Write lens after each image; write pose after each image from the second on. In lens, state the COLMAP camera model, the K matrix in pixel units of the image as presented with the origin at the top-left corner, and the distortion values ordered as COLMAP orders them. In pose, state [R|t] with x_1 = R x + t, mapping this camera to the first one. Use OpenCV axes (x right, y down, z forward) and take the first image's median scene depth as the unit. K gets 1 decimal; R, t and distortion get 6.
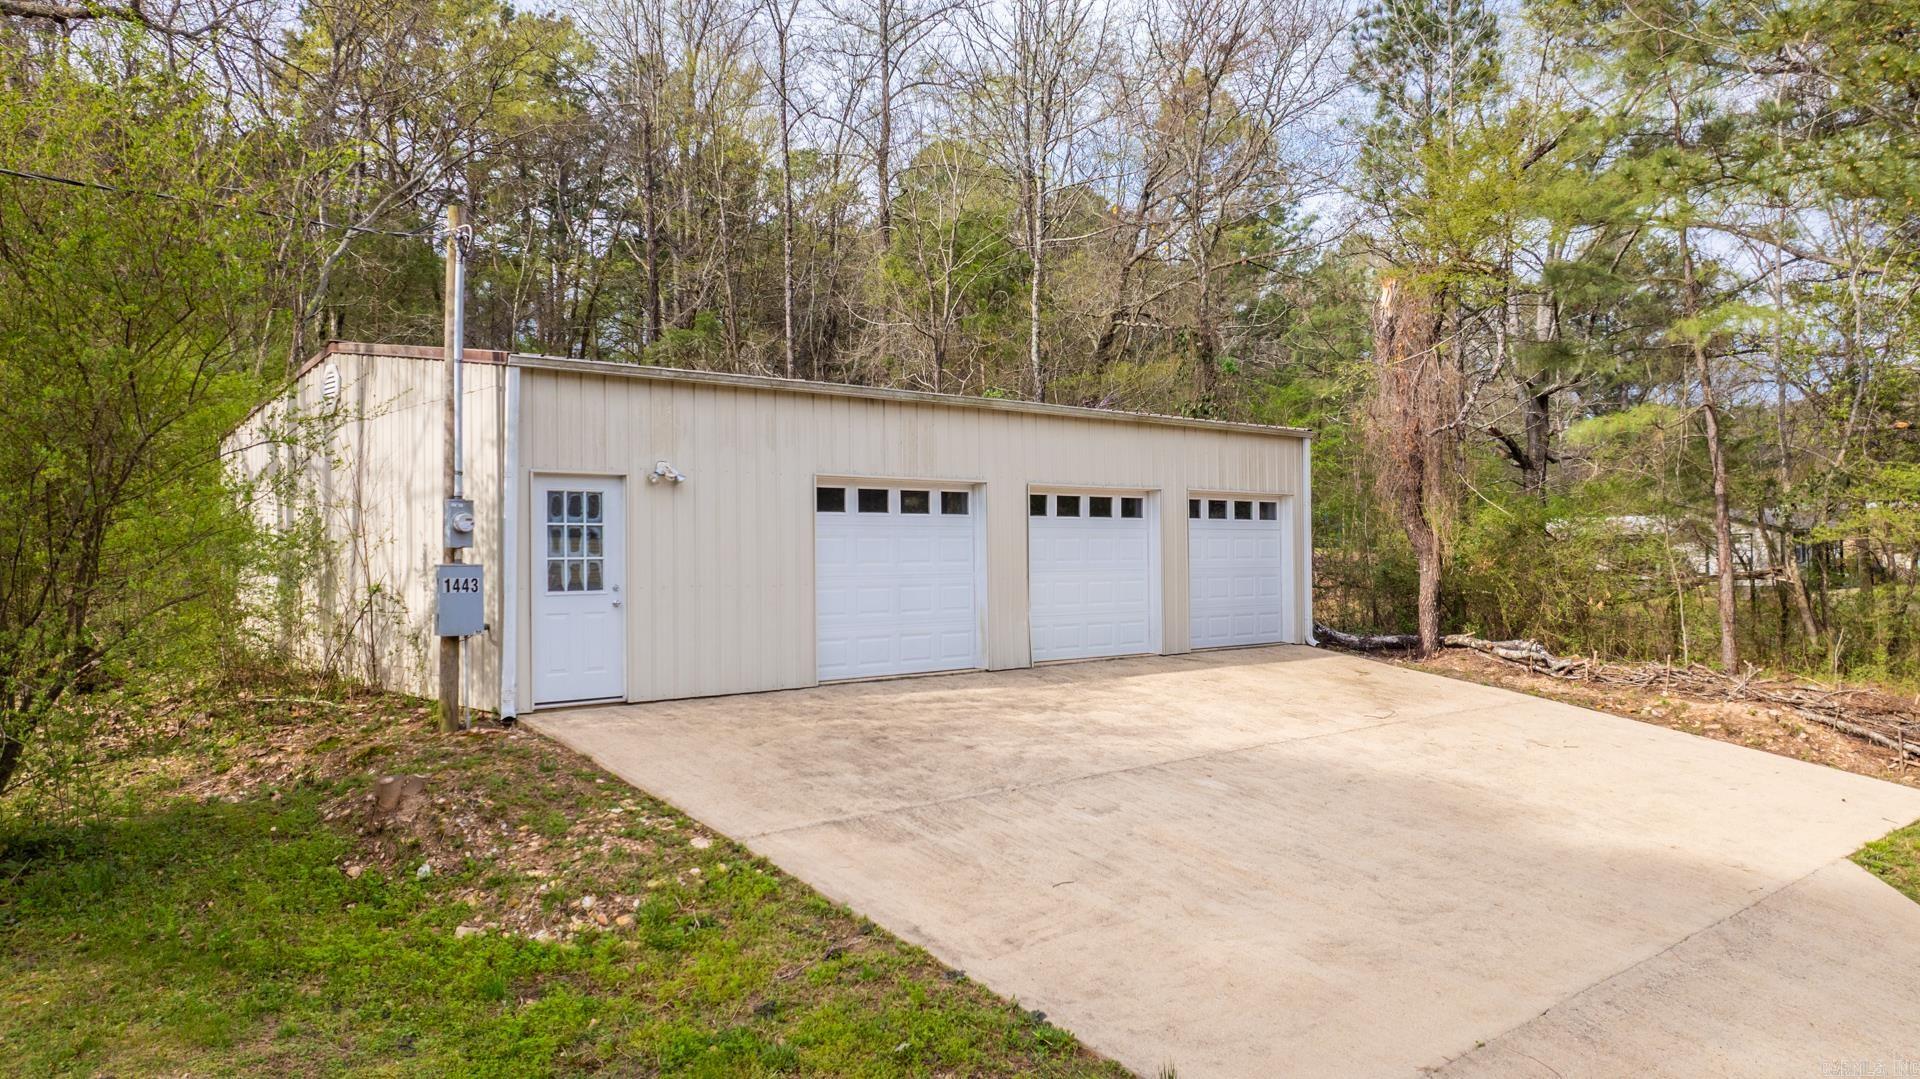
lens RADIAL K [[1226.7, 0, 960.0], [0, 1226.7, 539.5], [0, 0, 1]] dist [0.003113, 0.000597]
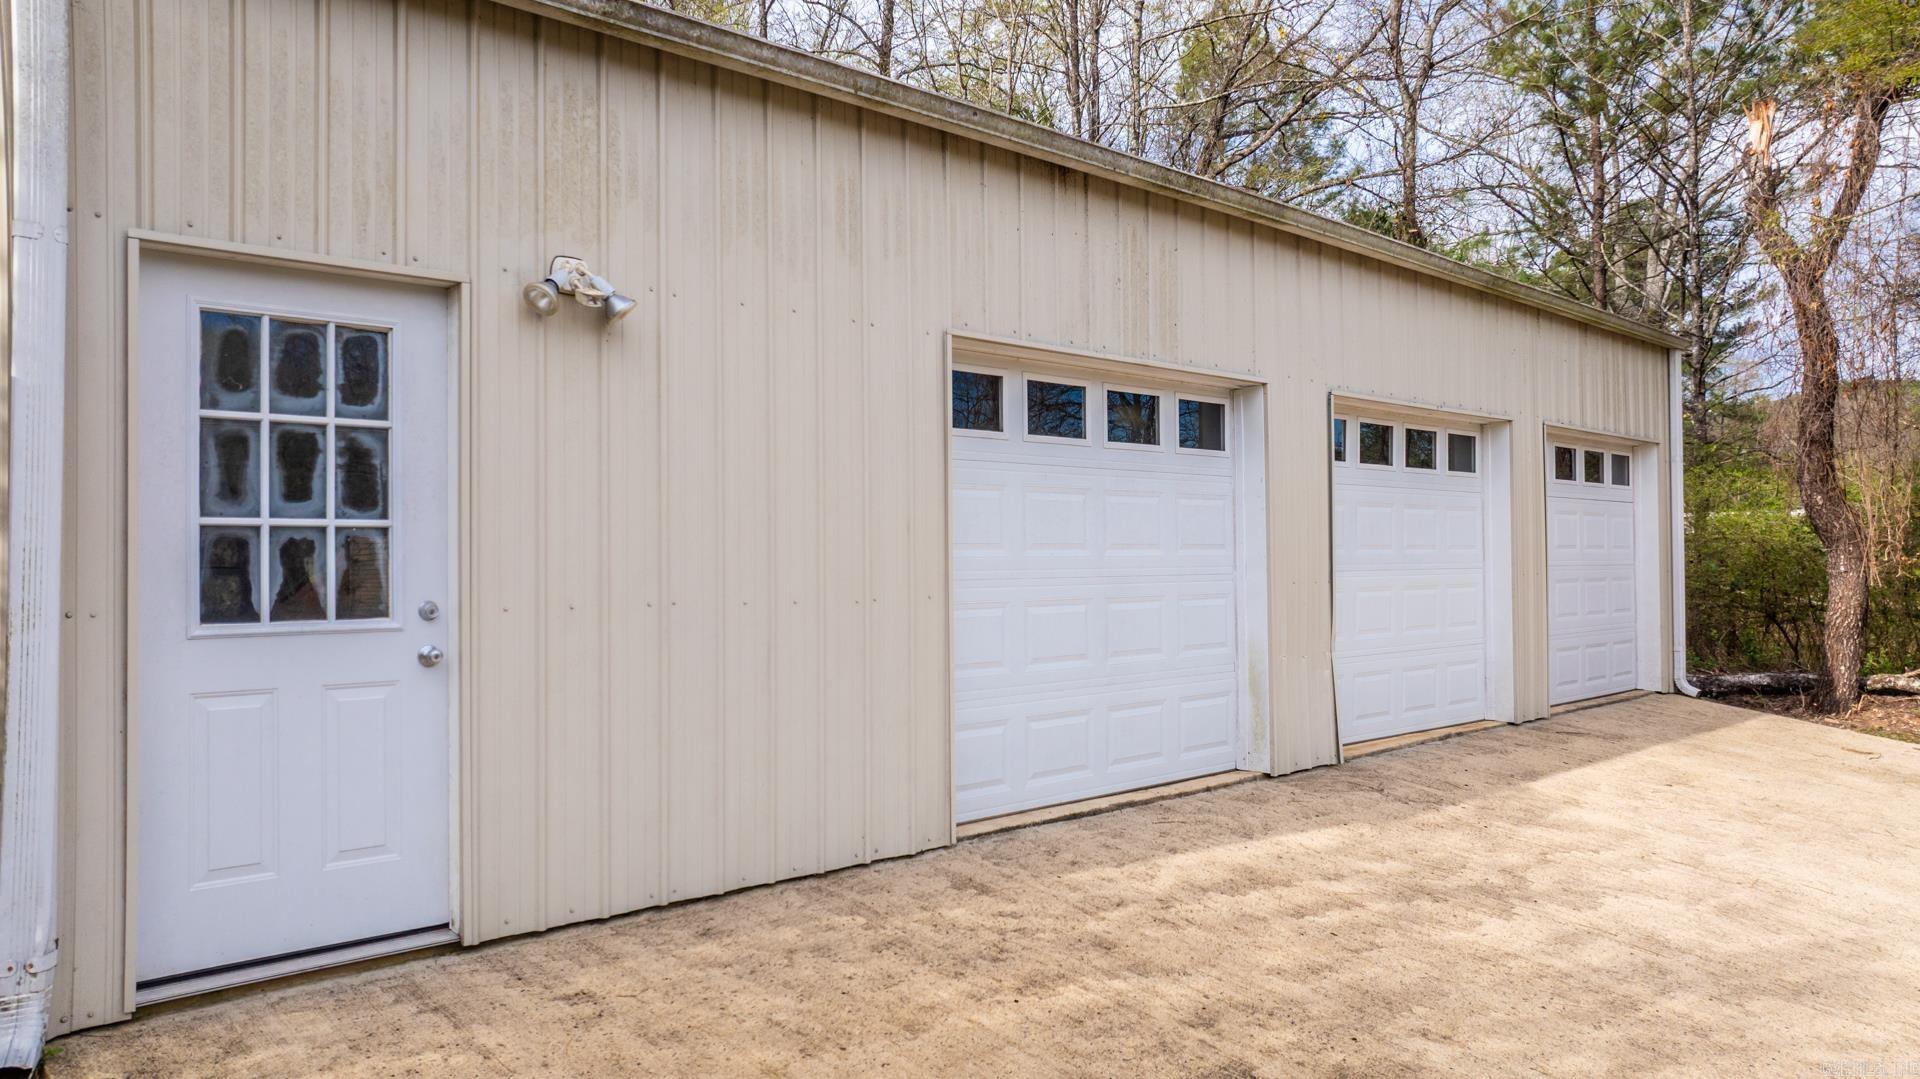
lens RADIAL K [[1305.3, 0, 956.5], [0, 1305.3, 526.8], [0, 0, 1]] dist [-0.004662, -0.001011]
pose [[0.999756, -0.000267, 0.022081, -0.117513], [0.000541, 0.999923, -0.012405, 0.017171], [-0.022076, 0.012414, 0.999679, 0.527116]]
